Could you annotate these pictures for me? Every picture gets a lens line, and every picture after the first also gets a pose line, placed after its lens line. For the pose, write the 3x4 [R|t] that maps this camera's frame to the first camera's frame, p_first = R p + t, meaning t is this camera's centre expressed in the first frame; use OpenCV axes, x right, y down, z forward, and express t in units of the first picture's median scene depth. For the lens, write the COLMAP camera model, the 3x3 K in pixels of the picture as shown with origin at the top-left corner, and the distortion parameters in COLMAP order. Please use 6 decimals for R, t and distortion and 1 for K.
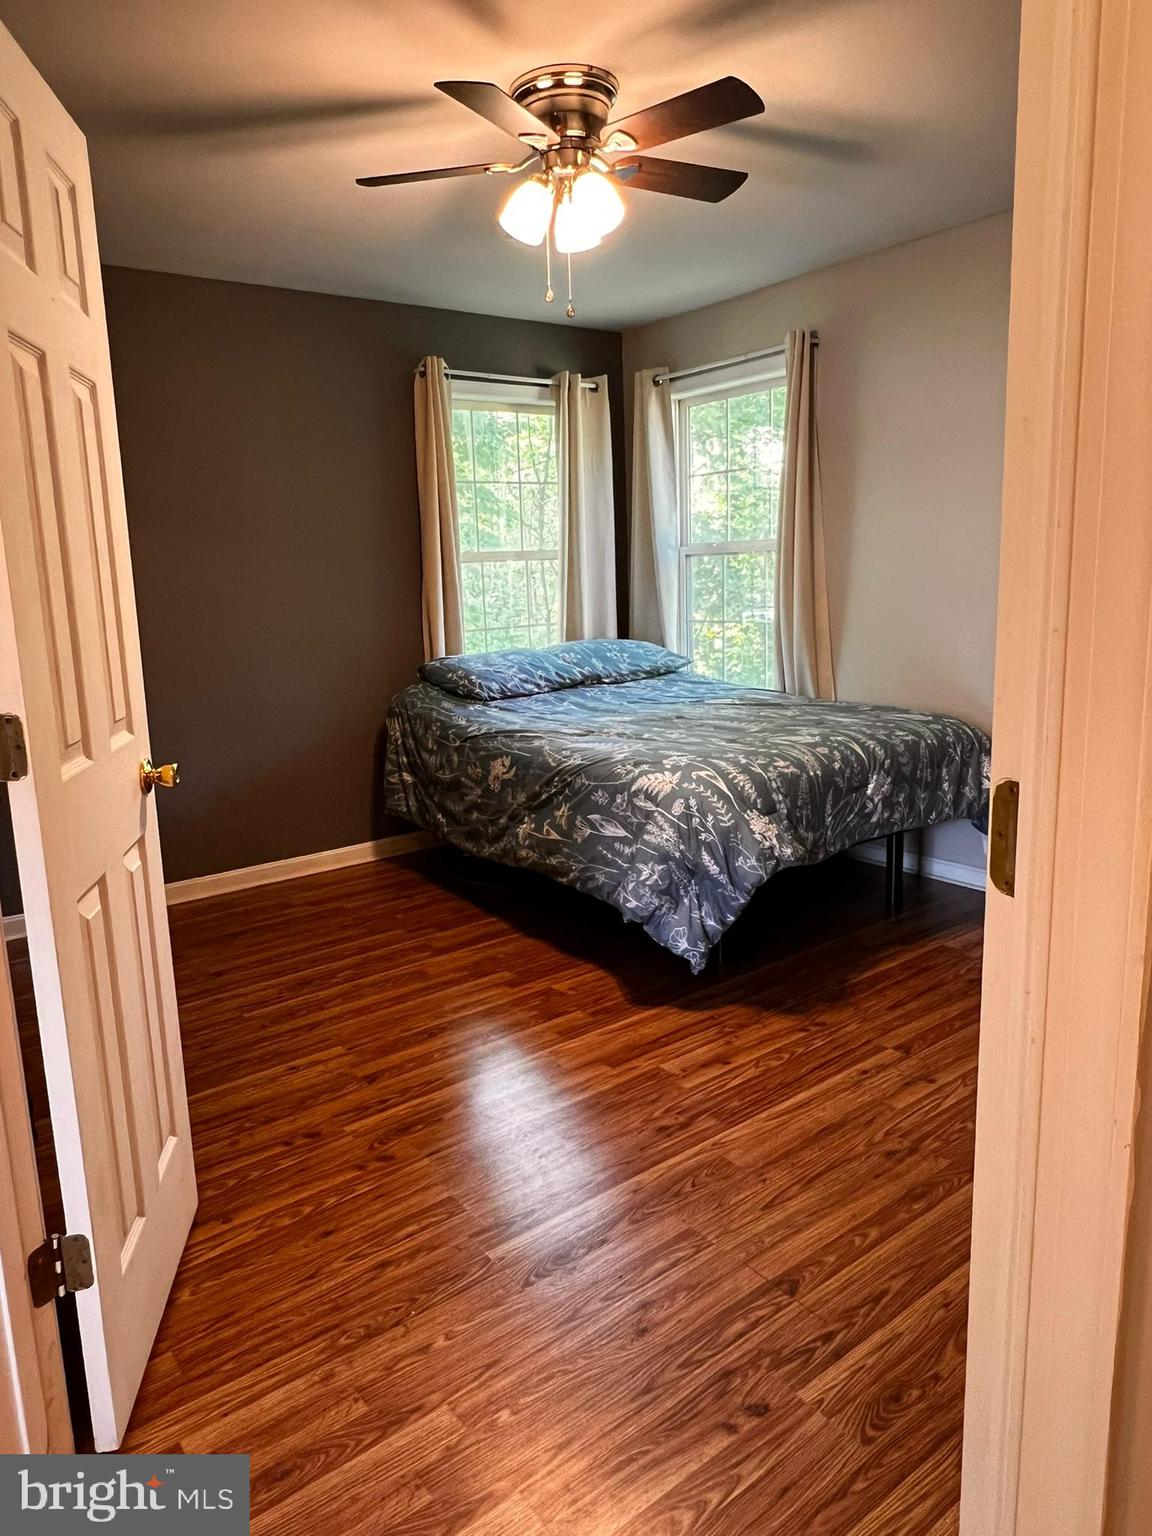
lens RADIAL K [[1023.0, 0, 559.4], [0, 1023.0, 760.7], [0, 0, 1]] dist [-0.000036, -0.006221]
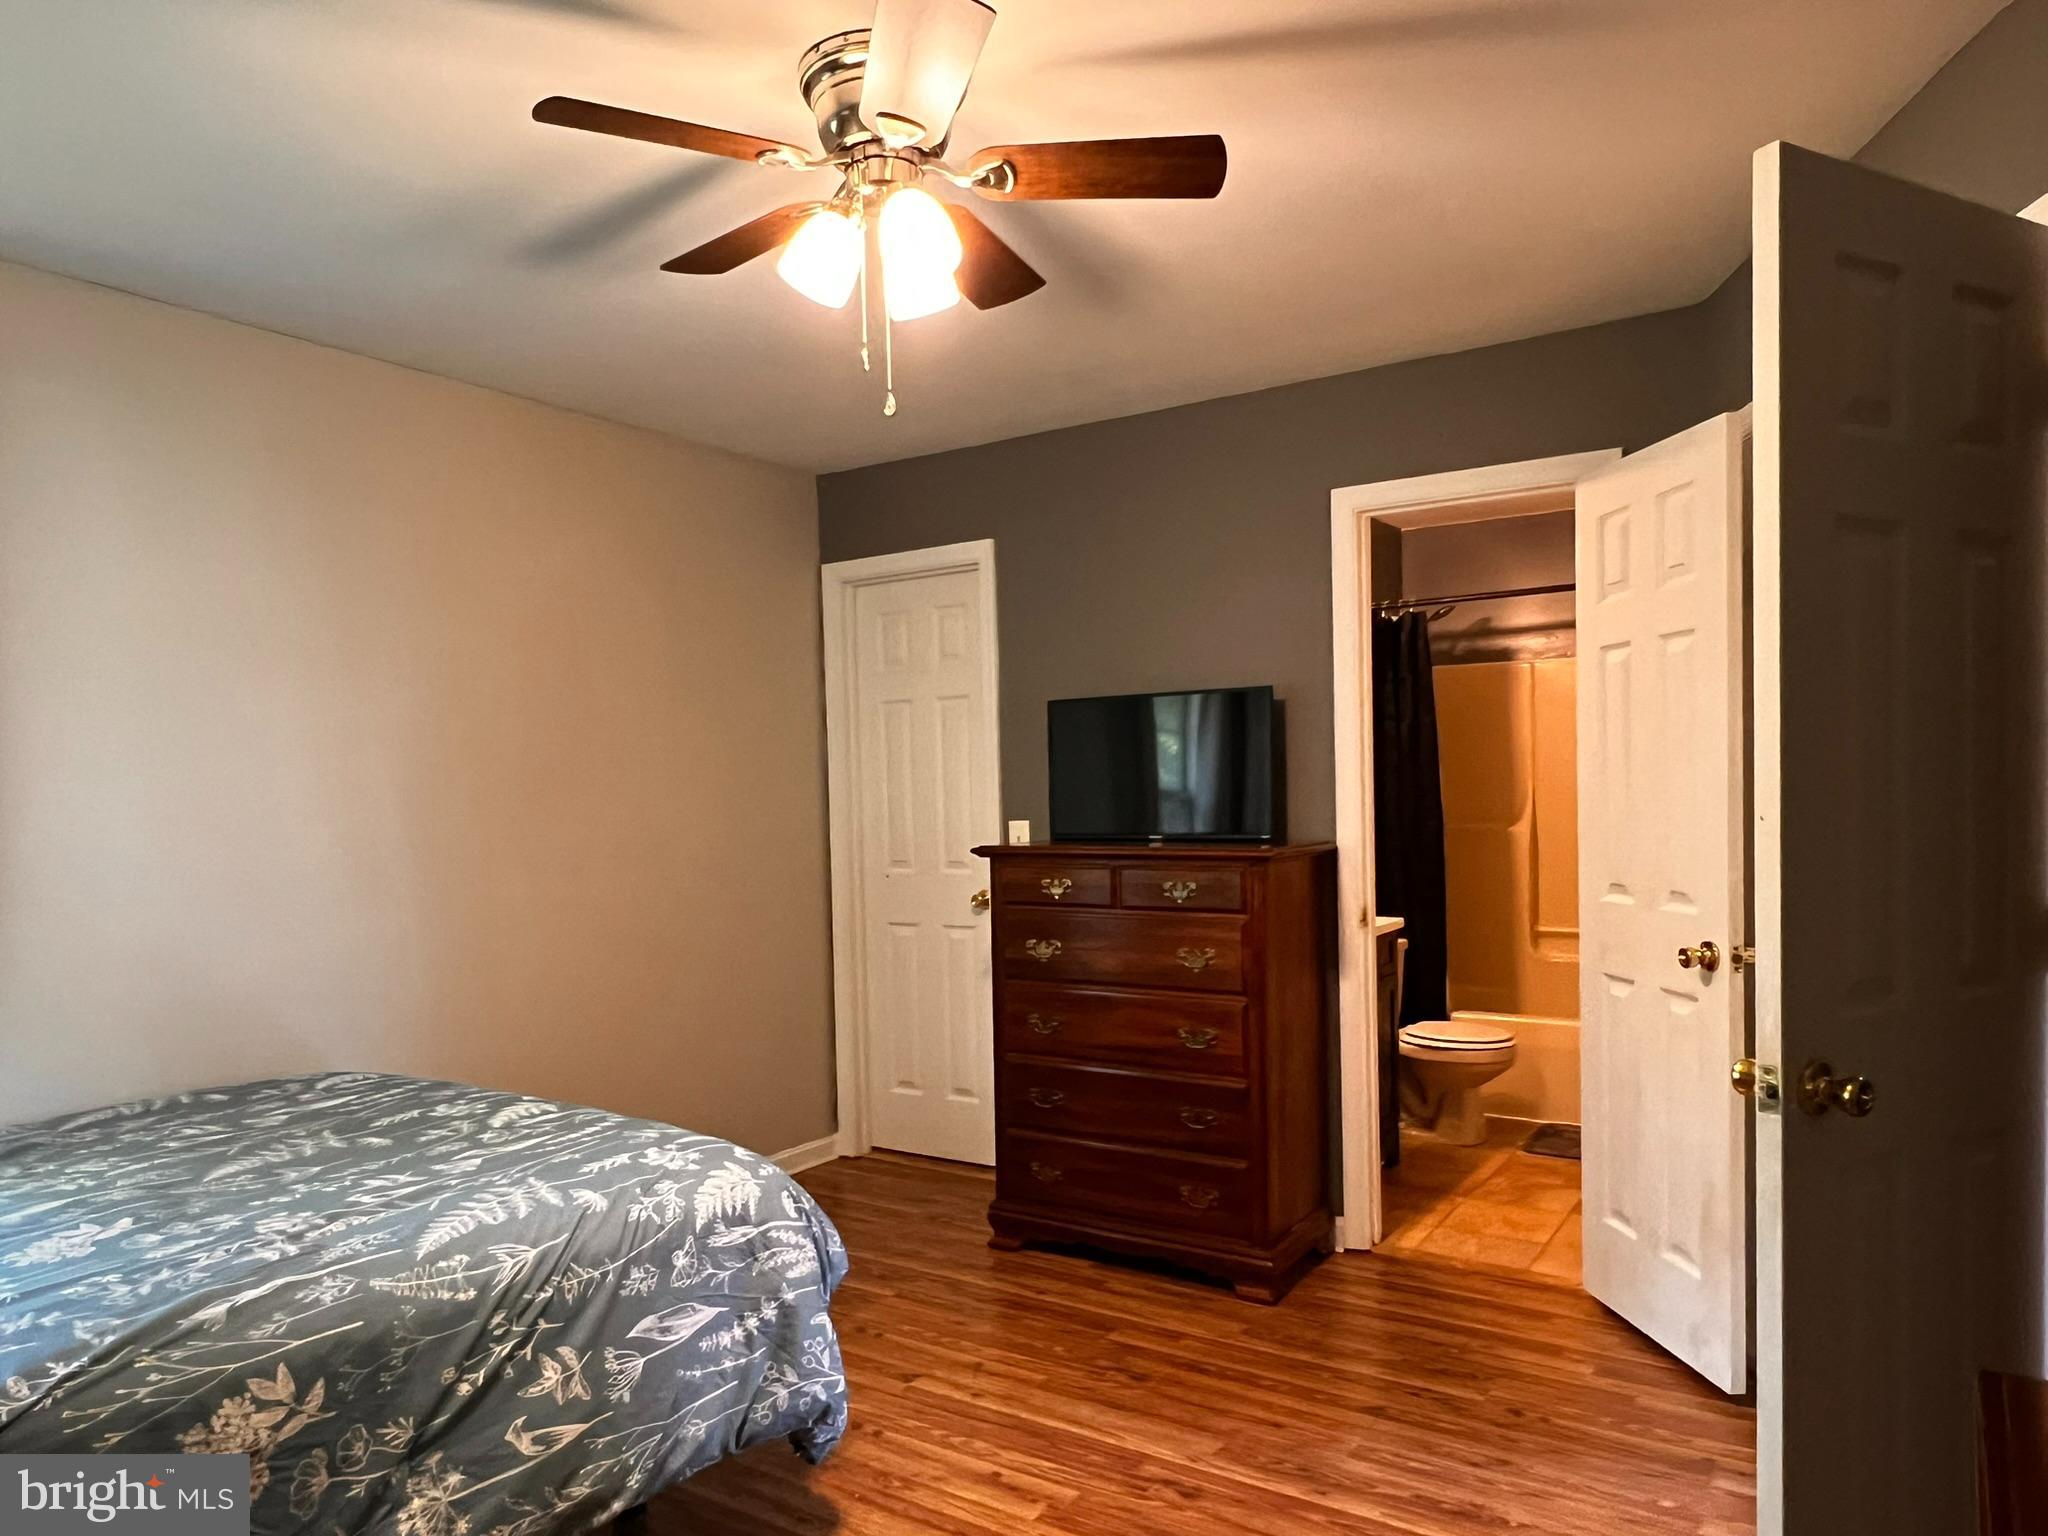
lens RADIAL K [[1364.0, 0, 1012.2], [0, 1364.0, 778.0], [0, 0, 1]] dist [-0.000036, -0.006221]
pose [[-0.334973, 0.042498, 0.941269, -0.648982], [0.202476, 0.978891, 0.027860, -0.183958], [-0.920215, 0.199917, -0.336507, 1.000116]]
